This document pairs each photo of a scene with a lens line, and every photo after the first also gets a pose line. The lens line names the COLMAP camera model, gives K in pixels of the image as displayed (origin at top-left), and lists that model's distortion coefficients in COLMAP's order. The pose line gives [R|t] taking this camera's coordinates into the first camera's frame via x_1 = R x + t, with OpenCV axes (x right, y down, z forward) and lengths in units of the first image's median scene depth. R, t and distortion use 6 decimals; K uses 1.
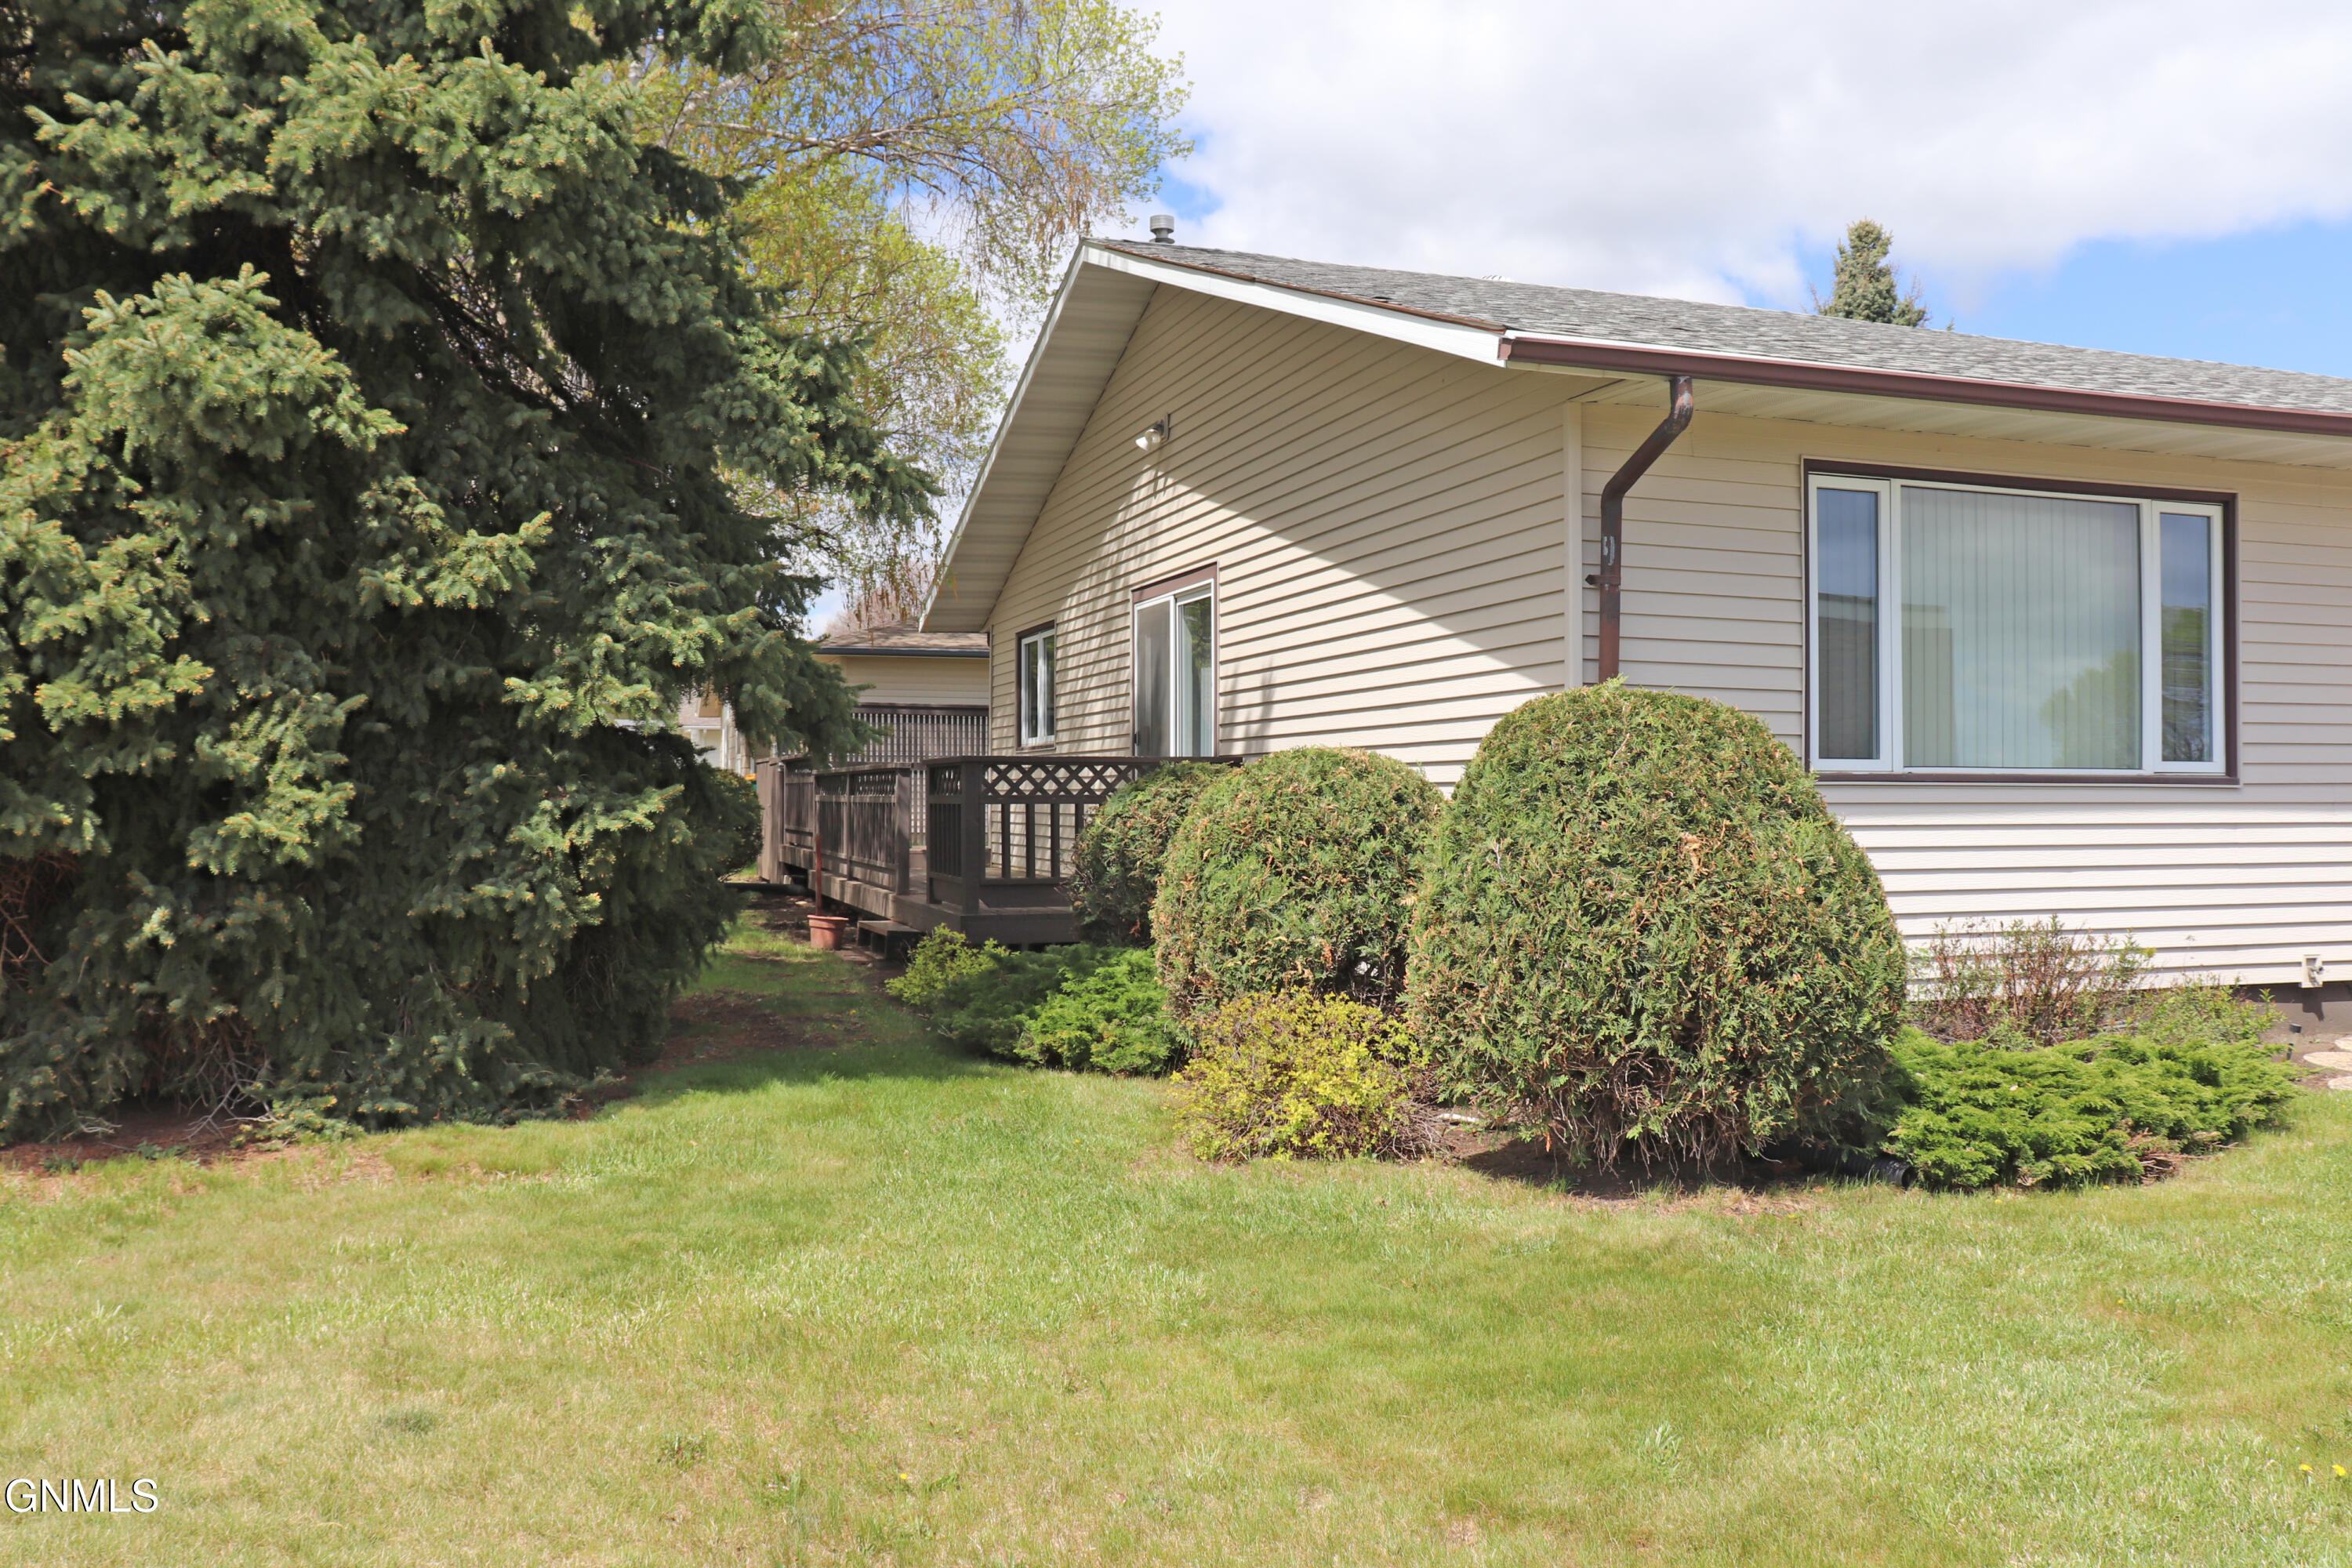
lens RADIAL K [[1946.4, 0, 1158.3], [0, 1946.4, 788.2], [0, 0, 1]] dist [-0.161019, 0.143831]
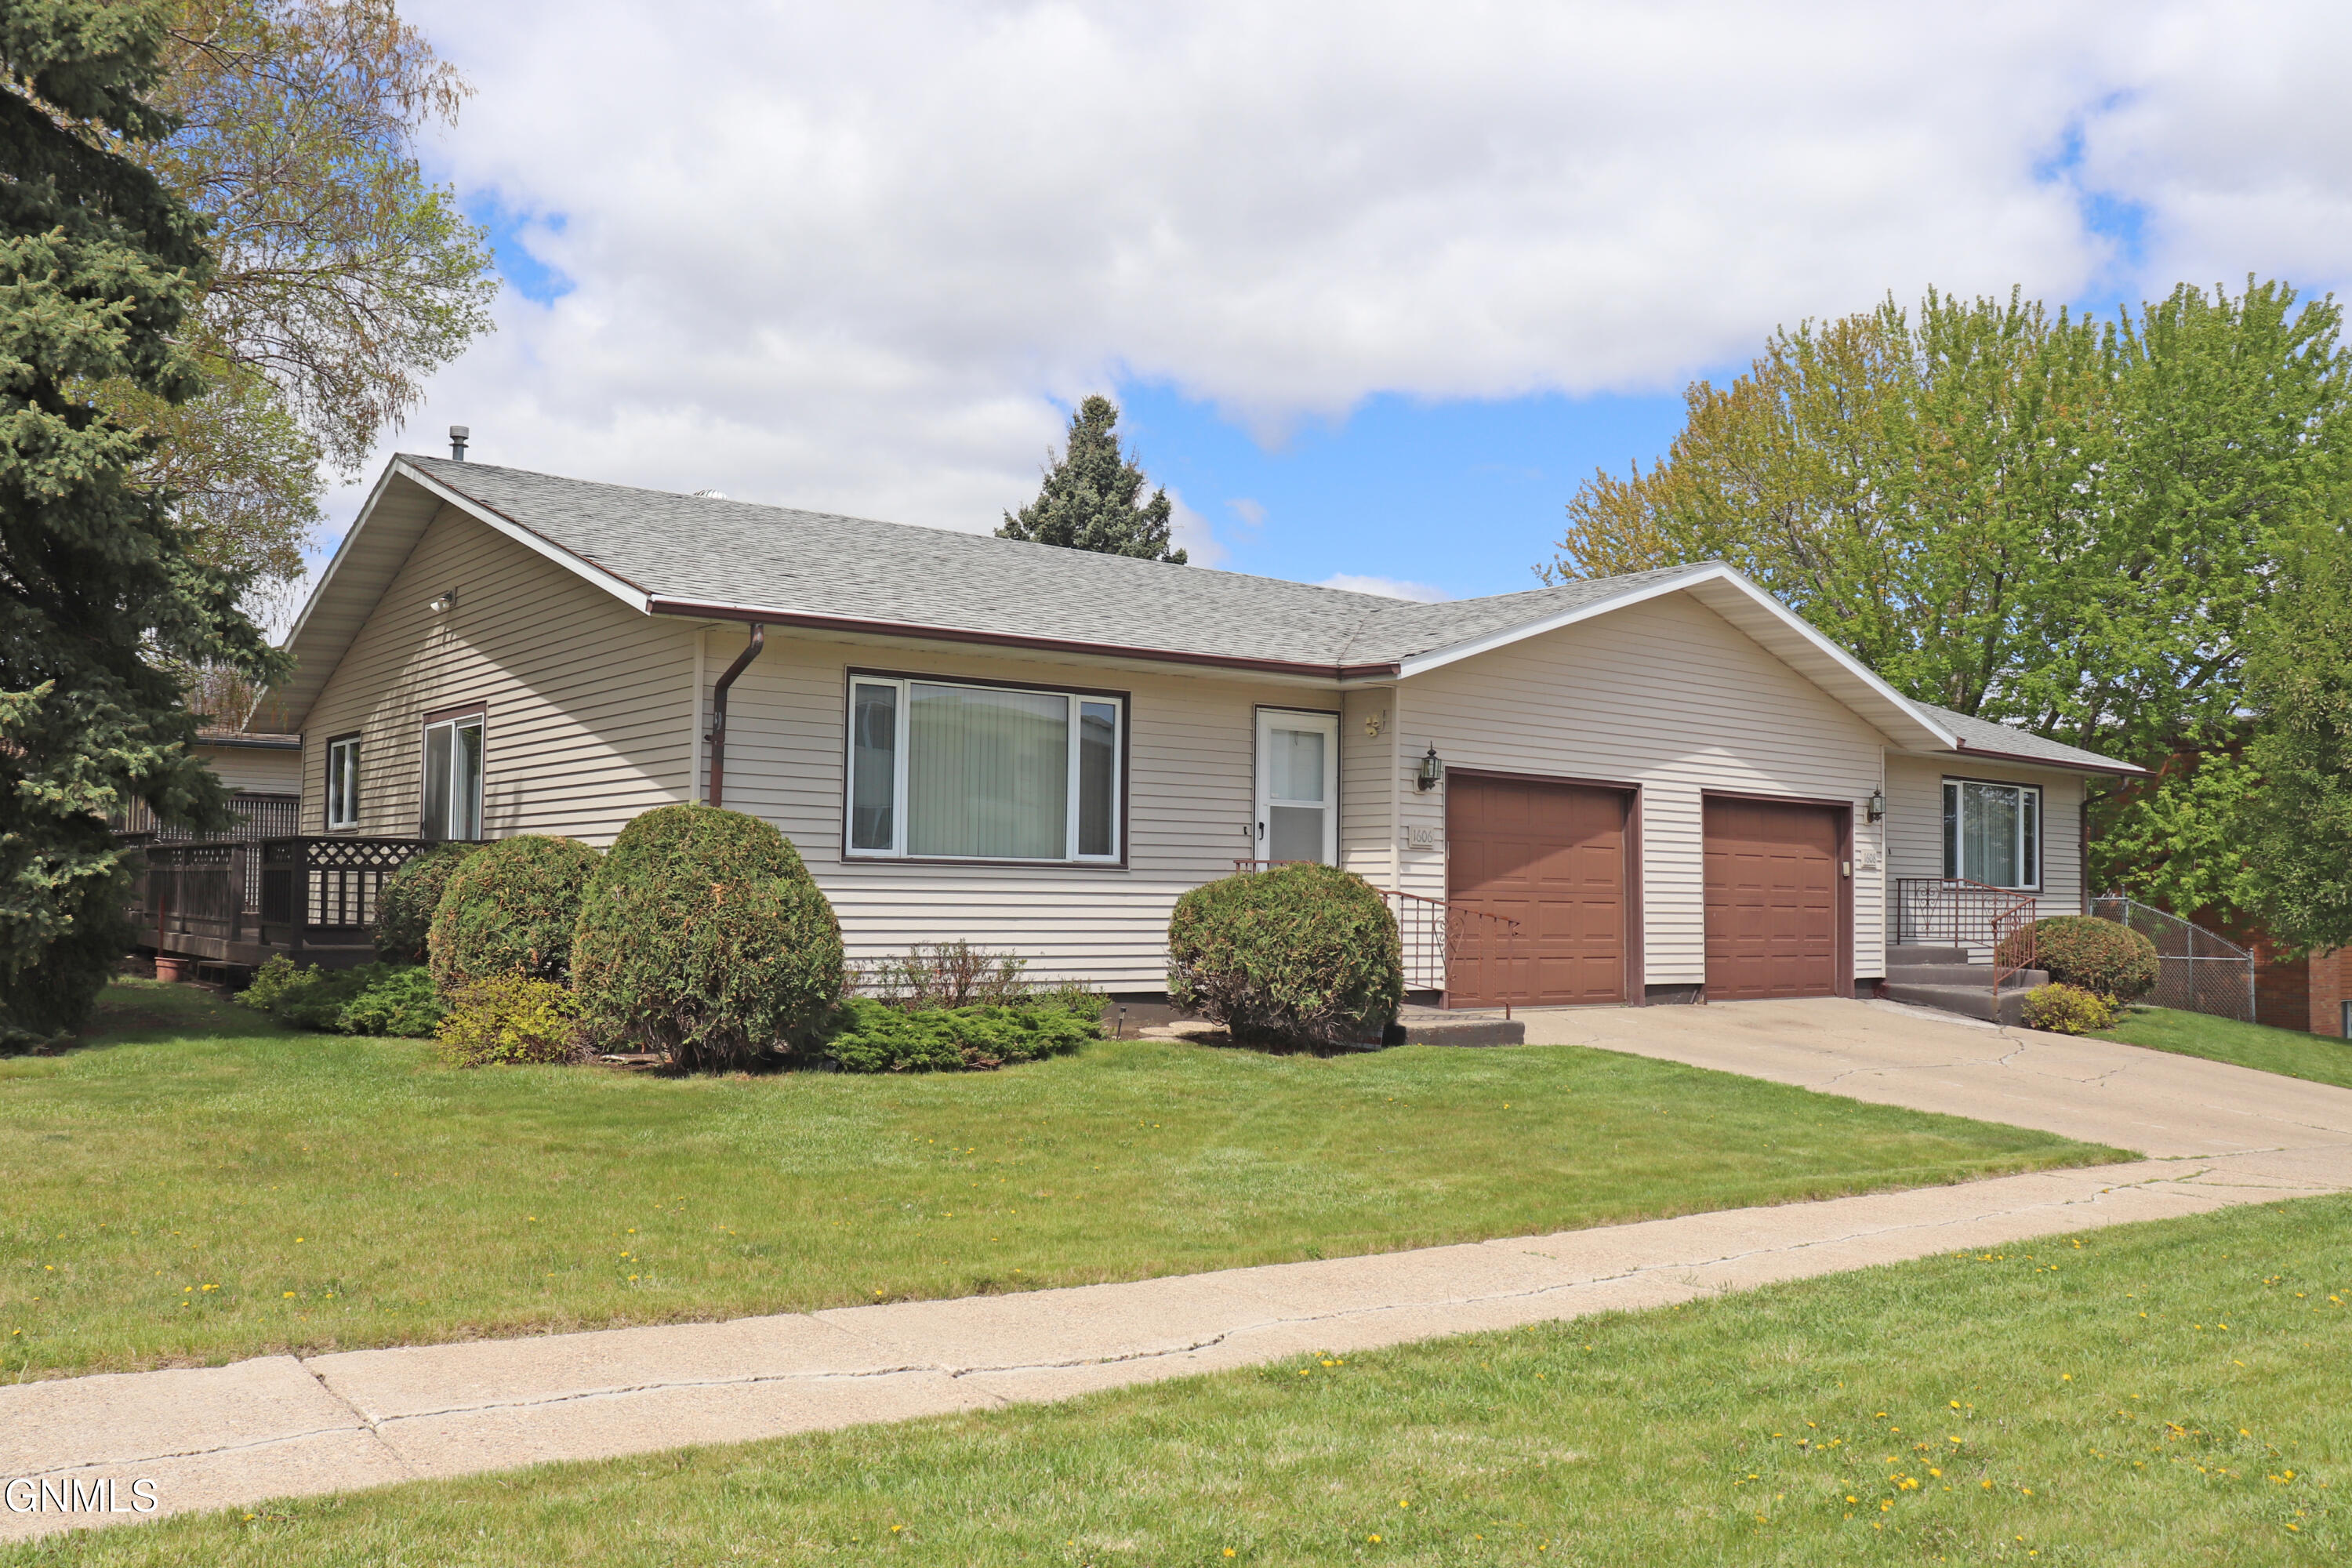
lens RADIAL K [[1946.4, 0, 1158.3], [0, 1946.4, 788.2], [0, 0, 1]] dist [-0.161019, 0.143831]
pose [[0.937619, 0.028810, 0.346468, 0.014145], [-0.012033, 0.998653, -0.050478, 0.015357], [-0.347456, 0.043160, 0.936703, -0.717706]]
